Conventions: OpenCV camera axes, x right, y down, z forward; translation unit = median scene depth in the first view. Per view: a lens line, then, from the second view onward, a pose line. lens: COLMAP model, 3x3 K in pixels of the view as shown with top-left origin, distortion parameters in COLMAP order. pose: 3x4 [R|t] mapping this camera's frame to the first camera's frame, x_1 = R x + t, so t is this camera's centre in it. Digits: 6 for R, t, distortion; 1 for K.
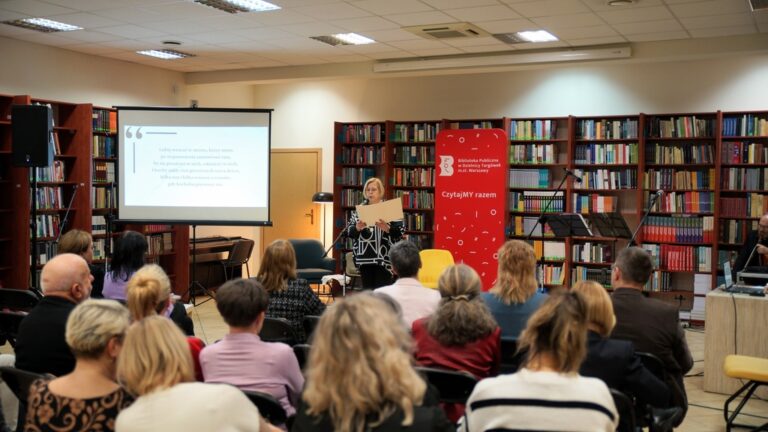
lens RADIAL K [[832.0, 0, 384.0], [0, 832.0, 216.0], [0, 0, 1]] dist [-0.017756, 0.132640]
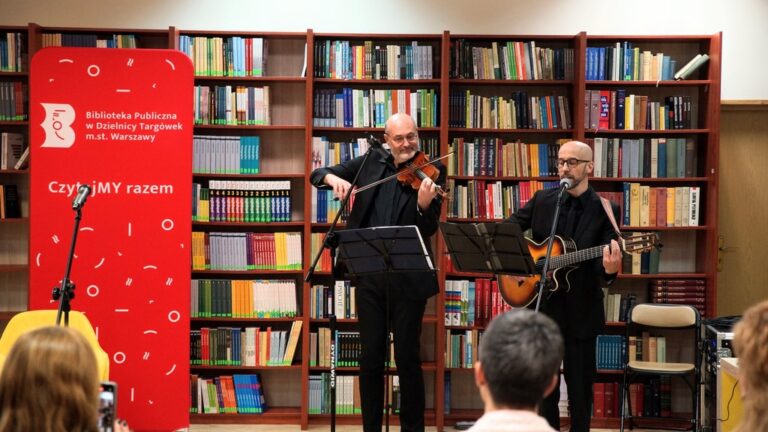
lens RADIAL K [[1407.8, 0, 384.0], [0, 1407.8, 216.0], [0, 0, 1]] dist [0.162051, 0.166176]
pose [[0.877092, -0.014845, 0.480093, -0.149071], [0.016256, 0.999867, 0.001219, -0.008531], [-0.480047, 0.006735, 0.877217, 0.229115]]
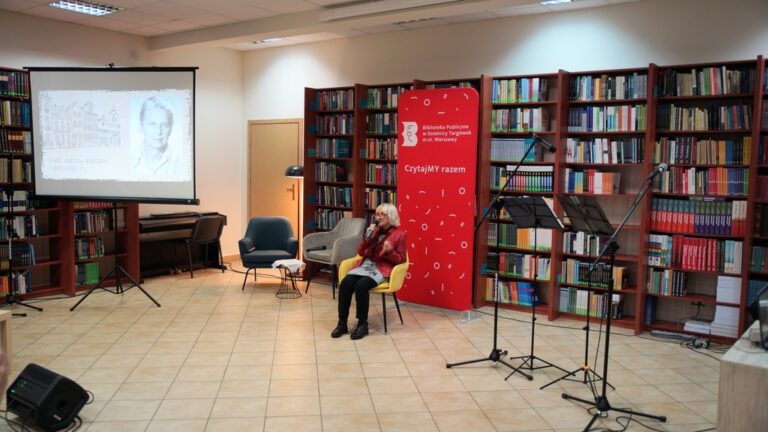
lens RADIAL K [[641.1, 0, 384.0], [0, 641.1, 216.0], [0, 0, 1]] dist [-0.098081, 0.138095]
pose [[0.989277, 0.016464, -0.145121, 0.147413], [-0.009646, 0.998822, 0.047560, -0.009046], [0.145733, -0.045650, 0.988270, 0.371829]]
